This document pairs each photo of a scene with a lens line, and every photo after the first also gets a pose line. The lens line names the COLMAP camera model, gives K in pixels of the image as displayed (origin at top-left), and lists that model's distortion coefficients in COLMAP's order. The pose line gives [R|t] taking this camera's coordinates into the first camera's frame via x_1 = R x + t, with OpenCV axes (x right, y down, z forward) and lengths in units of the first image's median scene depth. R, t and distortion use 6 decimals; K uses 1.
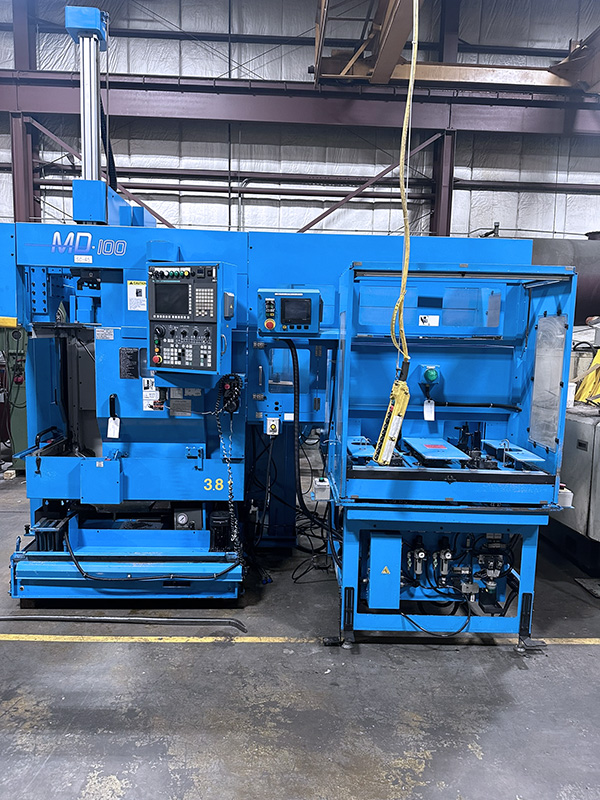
lens RADIAL K [[565.4, 0, 300.0], [0, 565.4, 403.9], [0, 0, 1]] dist [0.085361, -0.134607]
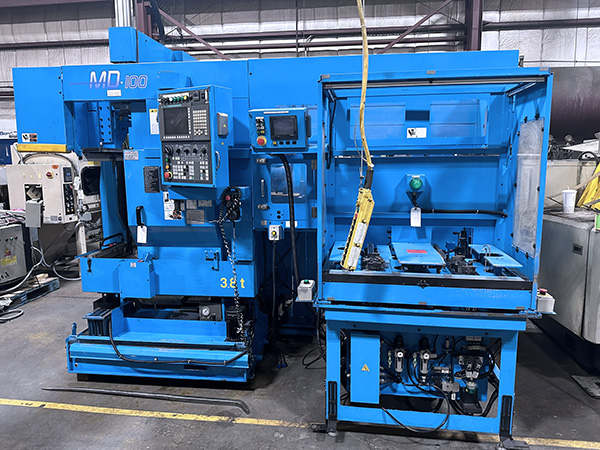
lens RADIAL K [[426.6, 0, 305.7], [0, 426.6, 222.1], [0, 0, 1]] dist [0.046250, -0.061579]
pose [[0.986312, -0.008033, -0.164697, 0.159630], [0.010981, 0.999795, 0.016998, 0.004863], [0.164526, -0.018574, 0.986198, 0.178814]]
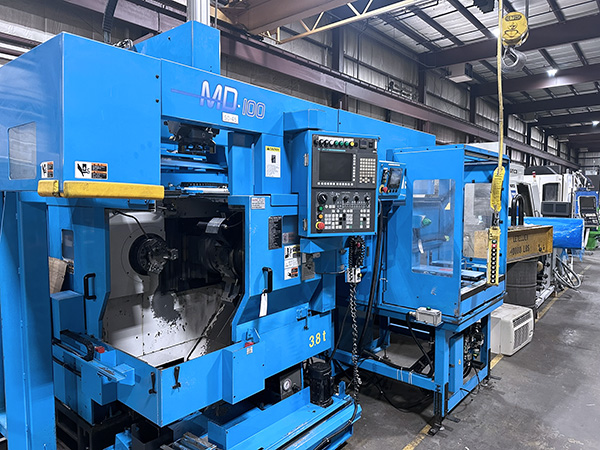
lens RADIAL K [[423.2, 0, 300.0], [0, 423.2, 225.0], [0, 0, 1]] dist [0.136494, -0.212656]
pose [[0.662436, -0.074736, 0.745381, -0.805044], [0.108903, 0.994048, 0.002884, -0.082202], [-0.741160, 0.079264, 0.666632, 0.503257]]
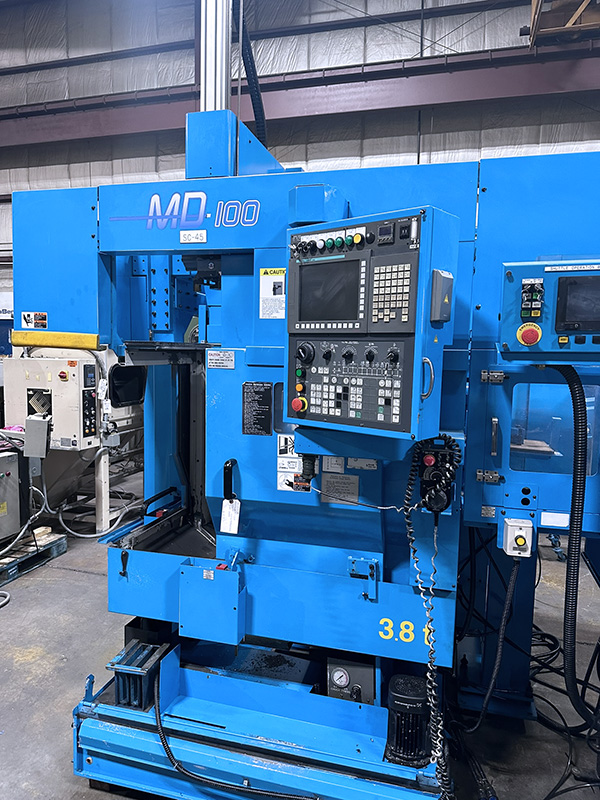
lens RADIAL K [[564.2, 0, 293.5], [0, 564.2, 405.9], [0, 0, 1]] dist [0.136494, -0.212656]
pose [[0.950370, 0.021223, -0.310397, -0.084539], [-0.032525, 0.998981, -0.031279, -0.057369], [0.309417, 0.039822, 0.950092, 0.462993]]
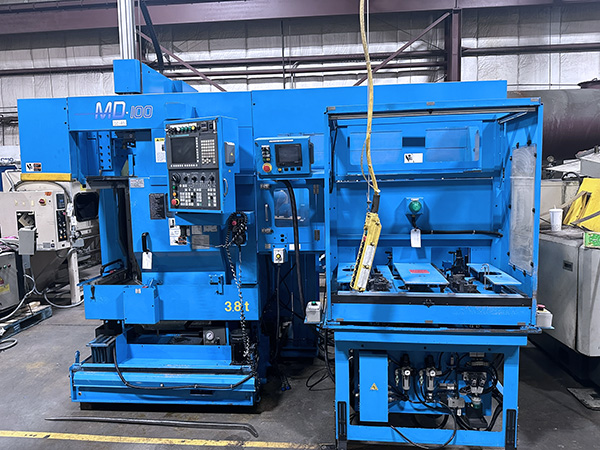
lens RADIAL K [[426.6, 0, 305.7], [0, 426.6, 222.1], [0, 0, 1]] dist [0.046250, -0.061579]
pose [[0.991363, -0.034085, -0.126640, 0.123989], [0.030622, 0.999105, -0.029193, -0.002383], [0.127522, 0.025063, 0.991519, 0.146009]]
